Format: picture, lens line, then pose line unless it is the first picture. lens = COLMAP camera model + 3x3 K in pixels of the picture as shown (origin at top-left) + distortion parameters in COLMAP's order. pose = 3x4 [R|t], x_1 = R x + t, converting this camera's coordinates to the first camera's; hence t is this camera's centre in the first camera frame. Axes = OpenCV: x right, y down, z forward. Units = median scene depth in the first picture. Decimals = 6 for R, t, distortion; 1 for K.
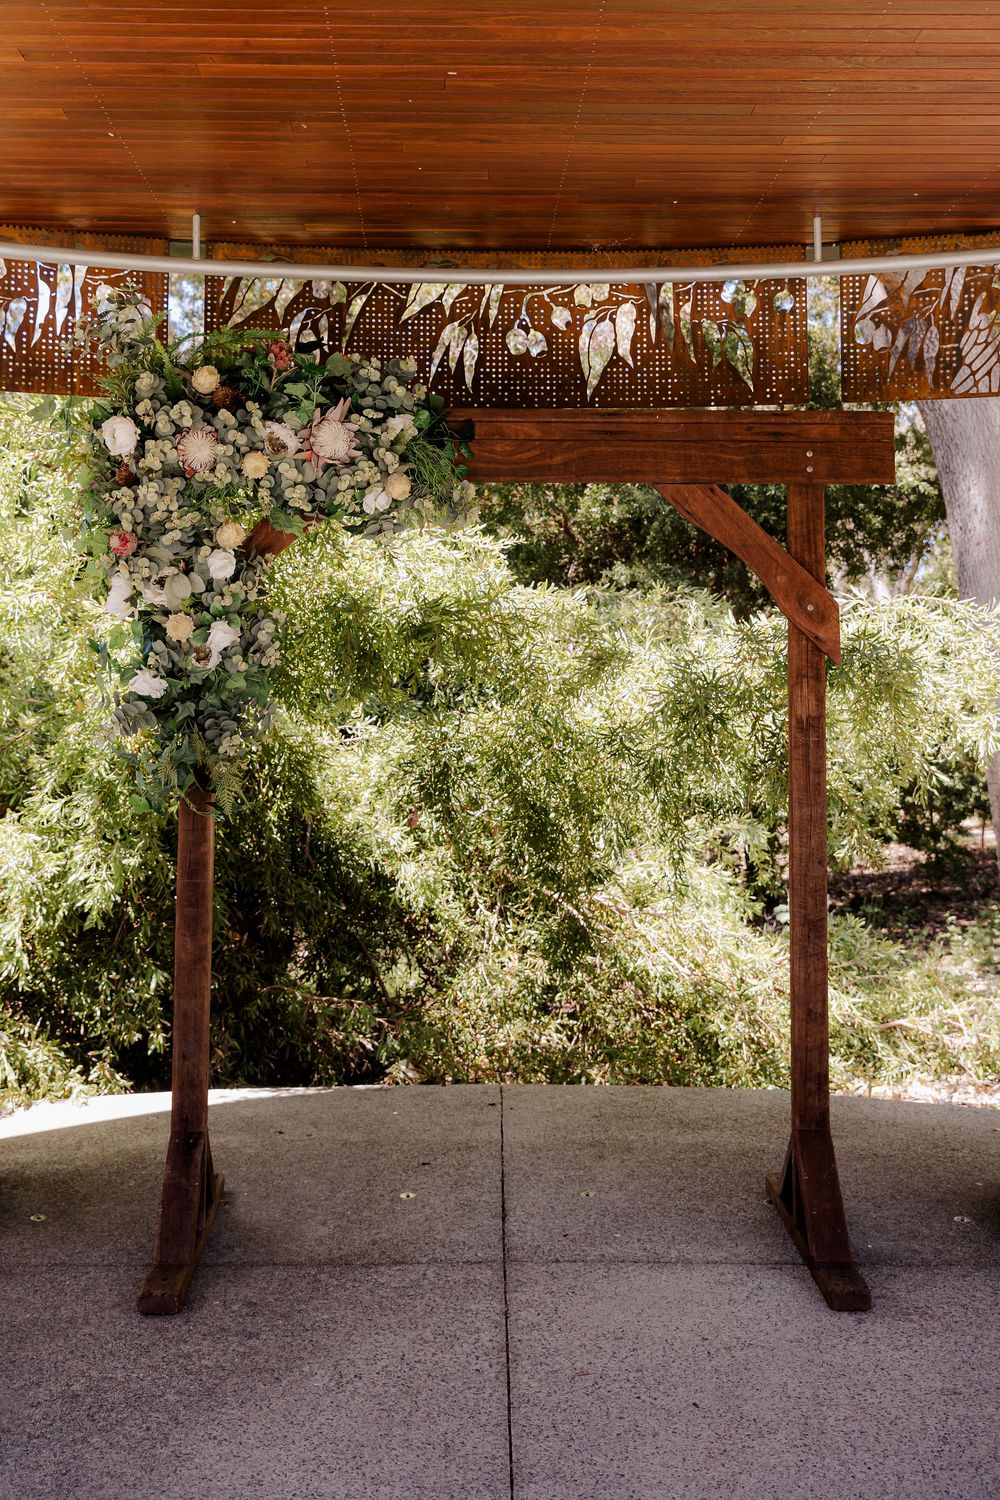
lens RADIAL K [[1459.1, 0, 471.3], [0, 1459.1, 745.2], [0, 0, 1]] dist [0.004159, -0.011600]
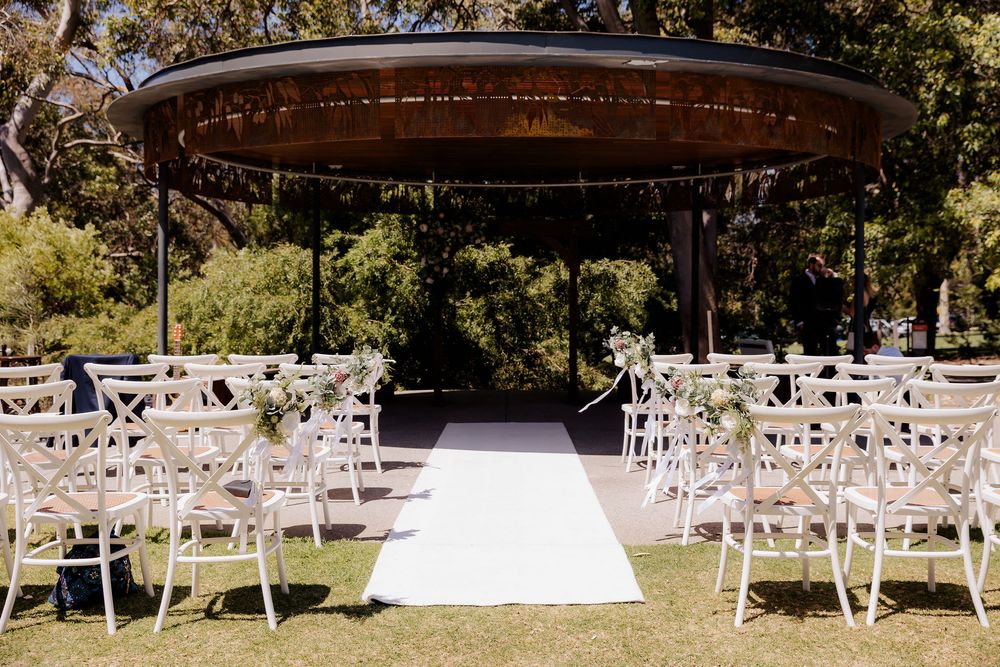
lens RADIAL K [[972.8, 0, 500.0], [0, 972.8, 333.5], [0, 0, 1]] dist [0.004159, -0.011600]
pose [[0.999965, -0.007716, 0.003158, -0.007419], [0.007806, 0.999535, -0.029486, 0.181554], [-0.002929, 0.029510, 0.999560, -1.738242]]
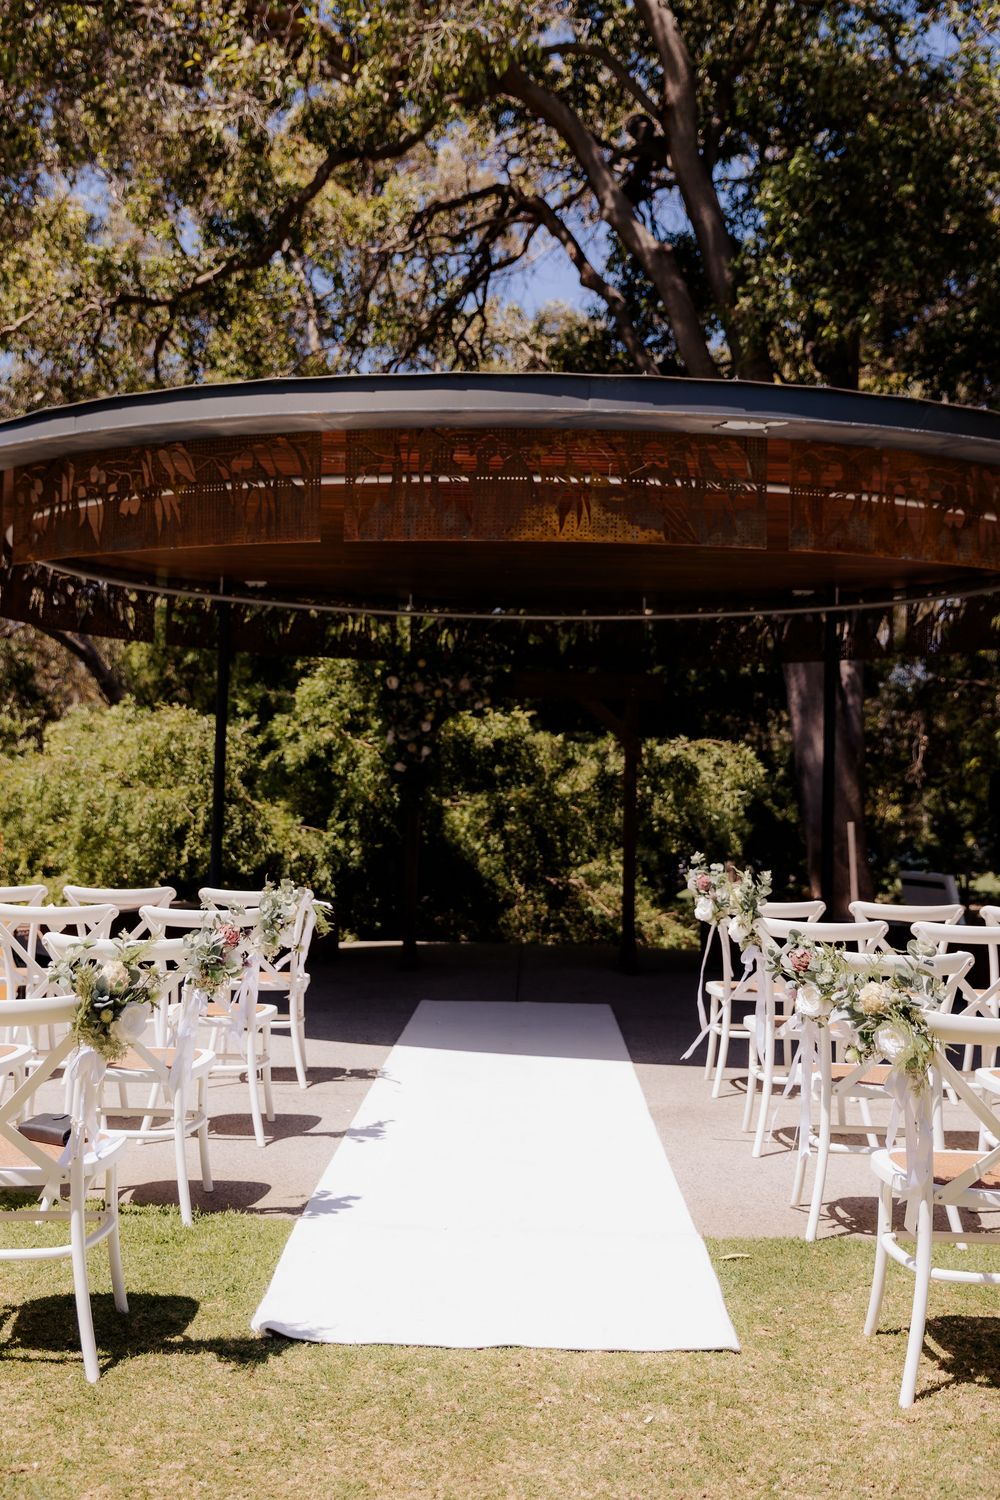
lens RADIAL K [[1459.1, 0, 471.3], [0, 1459.1, 745.2], [0, 0, 1]] dist [0.004159, -0.011600]
pose [[0.999303, 0.010813, -0.035734, 0.019492], [-0.013887, 0.996118, -0.086921, 0.137126], [0.034656, 0.087357, 0.995574, -1.570912]]
